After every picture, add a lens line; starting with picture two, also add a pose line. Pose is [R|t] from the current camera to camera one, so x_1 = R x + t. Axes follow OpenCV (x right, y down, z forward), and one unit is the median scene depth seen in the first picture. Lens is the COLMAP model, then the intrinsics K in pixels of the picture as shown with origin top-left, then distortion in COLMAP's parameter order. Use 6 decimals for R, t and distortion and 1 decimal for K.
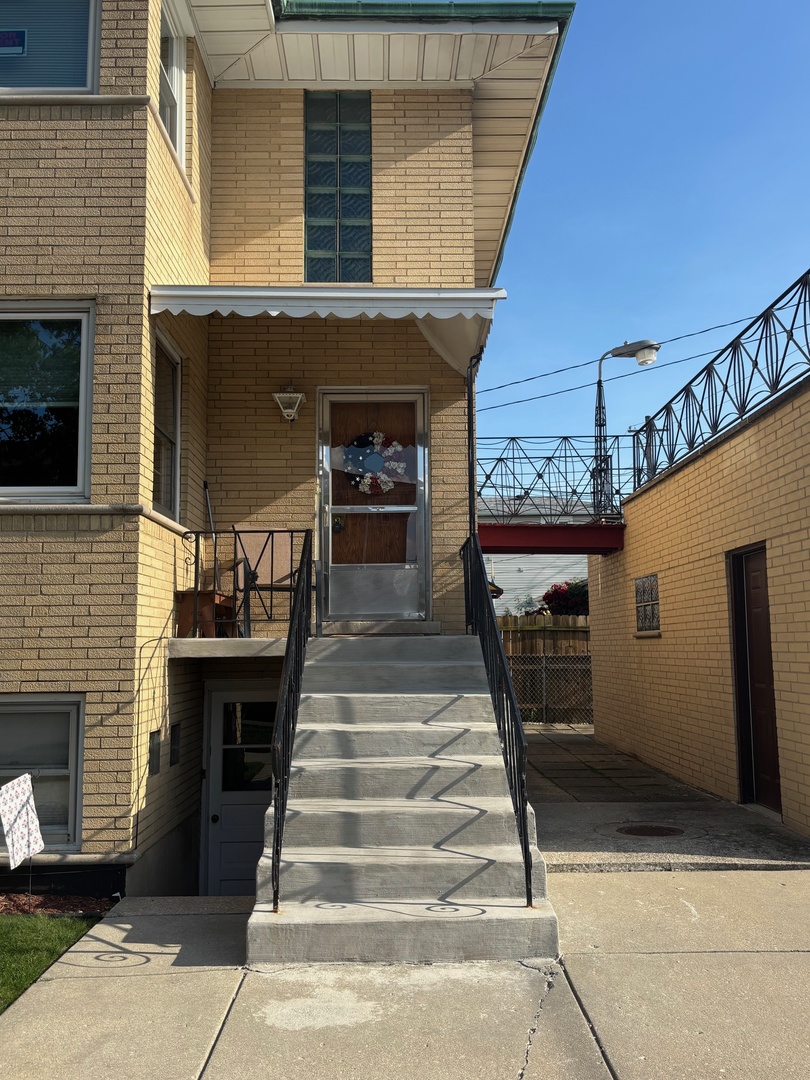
lens RADIAL K [[922.2, 0, 403.2], [0, 922.2, 545.5], [0, 0, 1]] dist [0.133740, -0.355649]
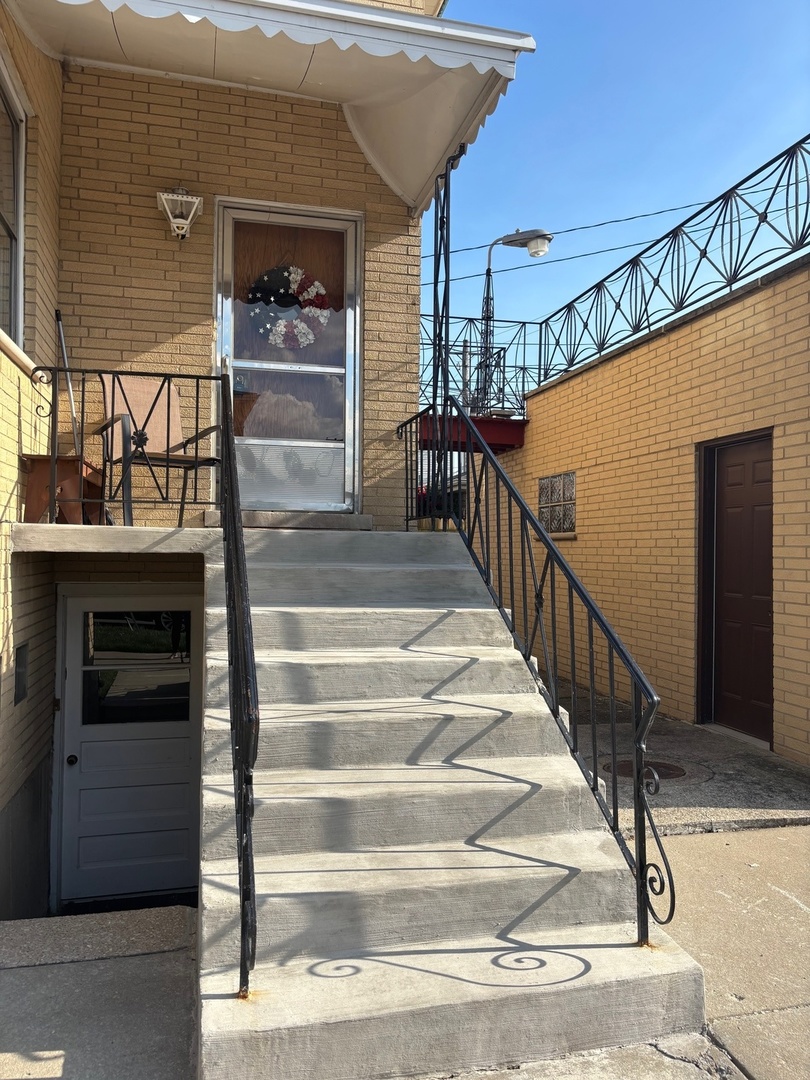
lens RADIAL K [[816.4, 0, 406.8], [0, 816.4, 546.3], [0, 0, 1]] dist [0.073520, -0.099949]
pose [[0.973366, 0.020295, 0.228355, -0.109602], [-0.044314, 0.993944, 0.100553, 0.043802], [-0.224931, -0.107994, 0.968371, 0.352829]]
